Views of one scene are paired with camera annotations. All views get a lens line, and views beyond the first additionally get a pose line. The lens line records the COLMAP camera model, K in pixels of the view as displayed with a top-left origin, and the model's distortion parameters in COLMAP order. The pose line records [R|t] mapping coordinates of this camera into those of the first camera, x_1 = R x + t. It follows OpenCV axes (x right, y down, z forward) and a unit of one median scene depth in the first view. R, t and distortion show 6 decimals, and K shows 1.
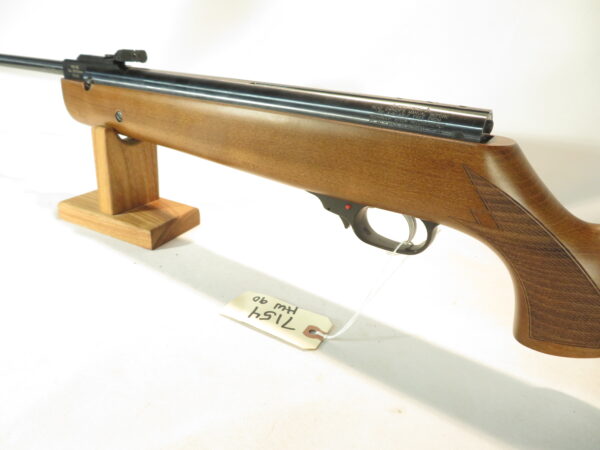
lens RADIAL K [[432.5, 0, 300.0], [0, 432.5, 225.0], [0, 0, 1]] dist [-0.000280, 0.000066]
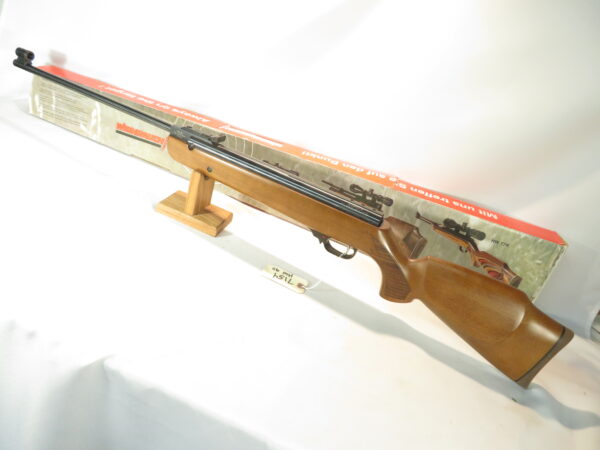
lens RADIAL K [[432.5, 0, 300.0], [0, 432.5, 225.0], [0, 0, 1]] dist [-0.000280, 0.000066]
pose [[0.968766, 0.107202, 0.223607, -0.511816], [-0.134650, 0.984621, 0.111315, -0.324632], [-0.208235, -0.137947, 0.968302, -1.173988]]
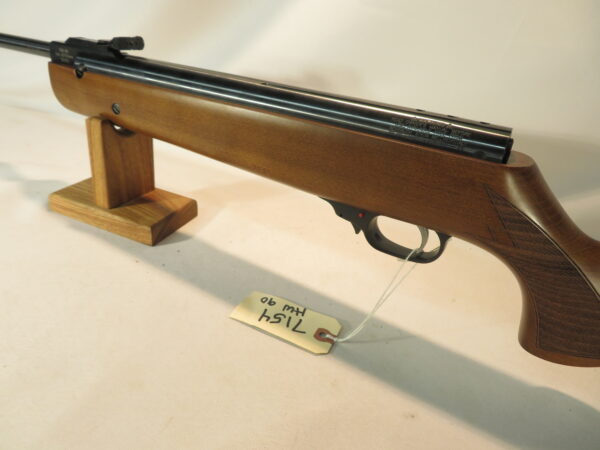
lens RADIAL K [[432.5, 0, 300.0], [0, 432.5, 225.0], [0, 0, 1]] dist [-0.000280, 0.000066]
pose [[0.998064, 0.004203, 0.062048, -0.085365], [-0.009208, 0.996704, 0.080598, -0.089394], [-0.061505, -0.081014, 0.994814, 0.008005]]
